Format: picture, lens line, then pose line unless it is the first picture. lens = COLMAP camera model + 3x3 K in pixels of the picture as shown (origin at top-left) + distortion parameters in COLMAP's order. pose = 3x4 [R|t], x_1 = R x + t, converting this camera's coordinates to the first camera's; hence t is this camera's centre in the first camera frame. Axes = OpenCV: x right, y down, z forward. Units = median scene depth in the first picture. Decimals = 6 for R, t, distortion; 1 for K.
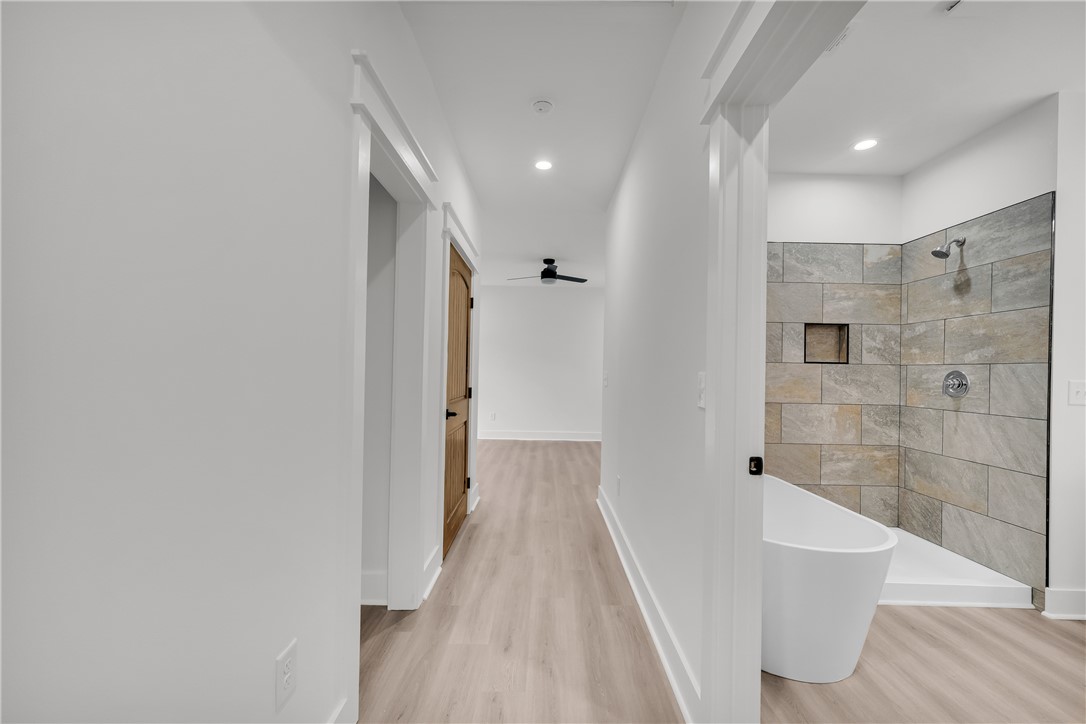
lens RADIAL K [[433.5, 0, 543.0], [0, 433.5, 362.0], [0, 0, 1]] dist [-0.000498, 0.000072]
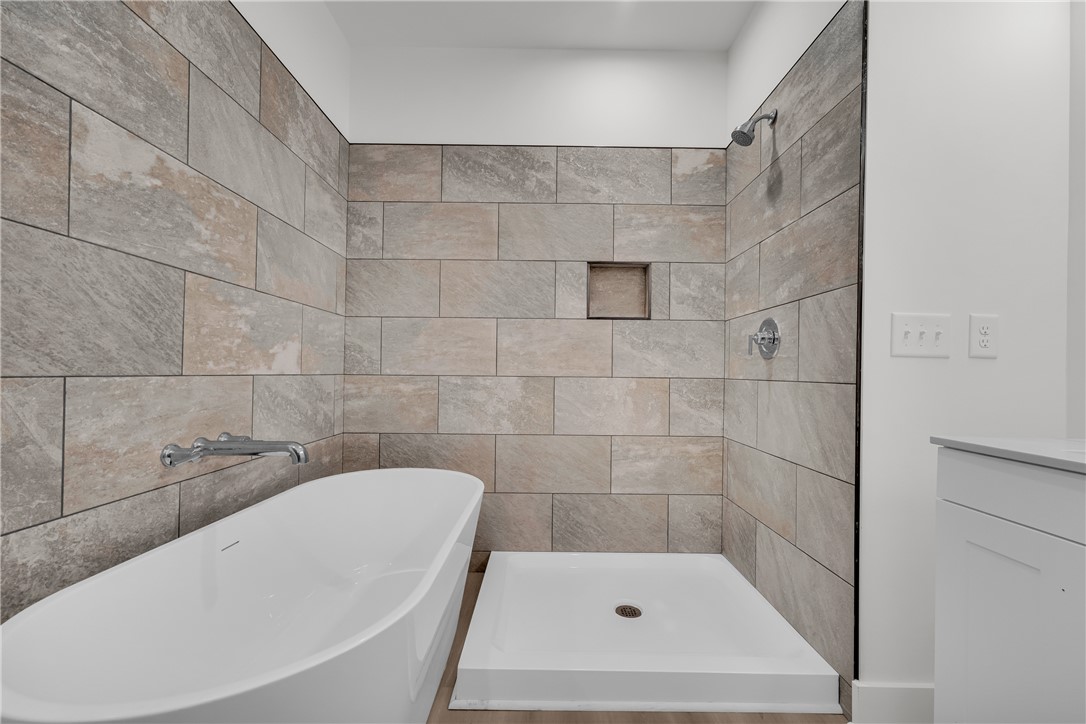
lens RADIAL K [[433.5, 0, 543.0], [0, 433.5, 362.0], [0, 0, 1]] dist [-0.000498, 0.000072]
pose [[0.999893, -0.008888, 0.011595, 0.525659], [0.008913, 0.999958, -0.002051, 0.072749], [-0.011576, 0.002154, 0.999931, 0.307707]]
